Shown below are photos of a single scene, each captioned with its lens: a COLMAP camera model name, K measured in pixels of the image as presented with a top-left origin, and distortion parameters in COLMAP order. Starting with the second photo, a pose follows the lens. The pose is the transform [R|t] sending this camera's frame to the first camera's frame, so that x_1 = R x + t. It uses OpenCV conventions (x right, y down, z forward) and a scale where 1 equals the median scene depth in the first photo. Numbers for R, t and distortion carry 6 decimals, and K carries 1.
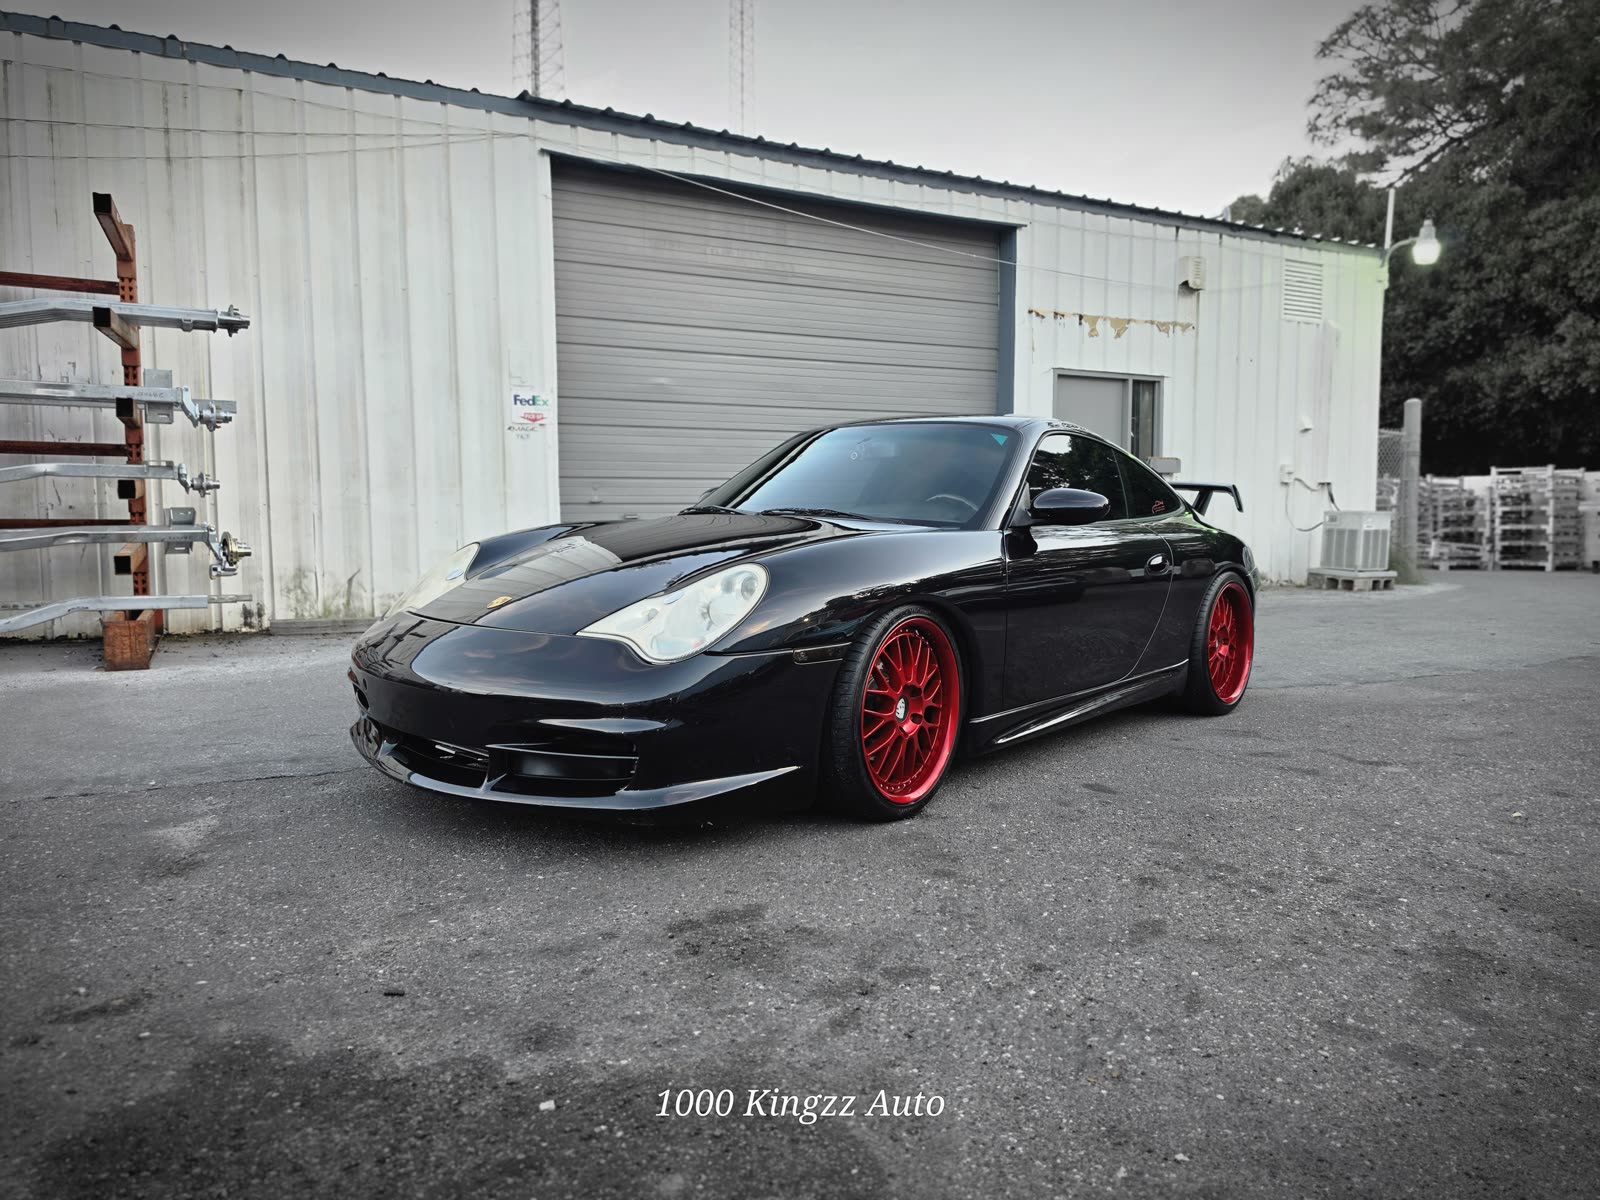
lens RADIAL K [[1129.8, 0, 800.0], [0, 1129.8, 600.0], [0, 0, 1]] dist [0.013205, -0.039147]
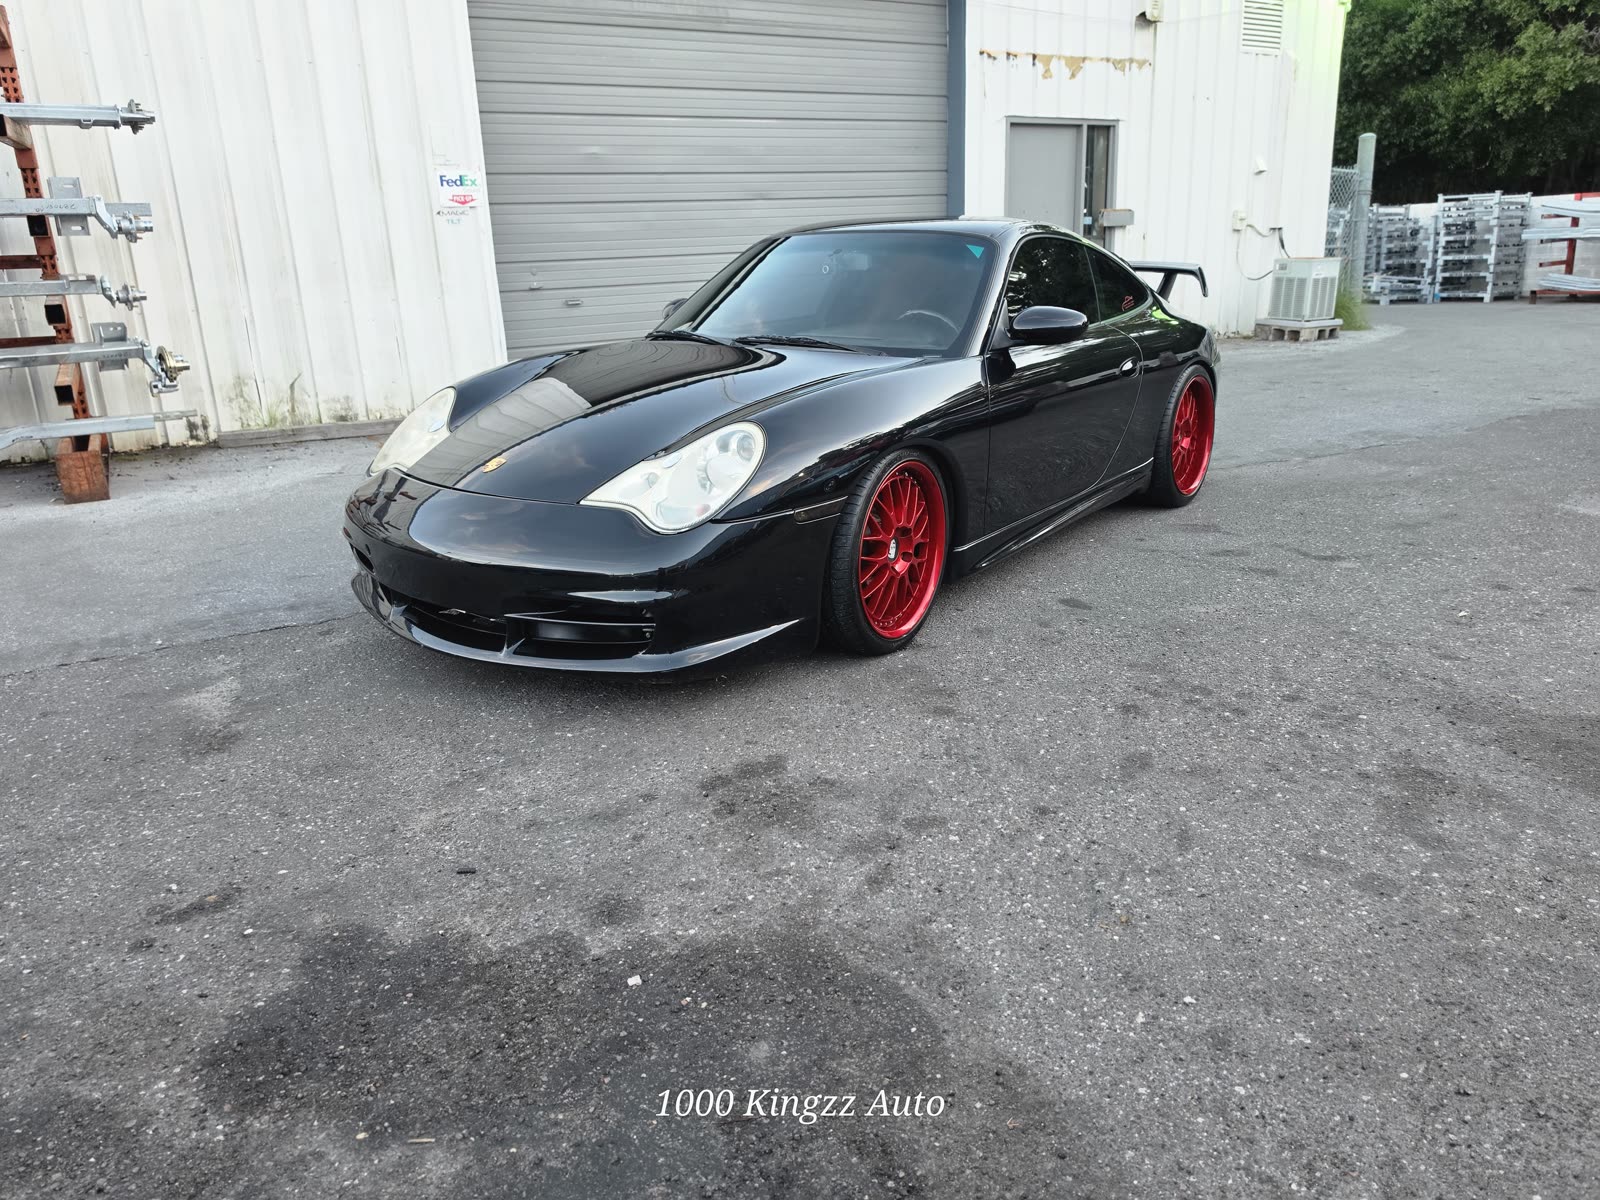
lens RADIAL K [[1120.8, 0, 774.5], [0, 1120.8, 599.6], [0, 0, 1]] dist [0.052528, -0.103005]
pose [[0.998116, -0.050913, 0.034227, -0.062693], [0.041596, 0.971720, 0.232443, -0.113426], [-0.045094, -0.230581, 0.972008, -0.012985]]
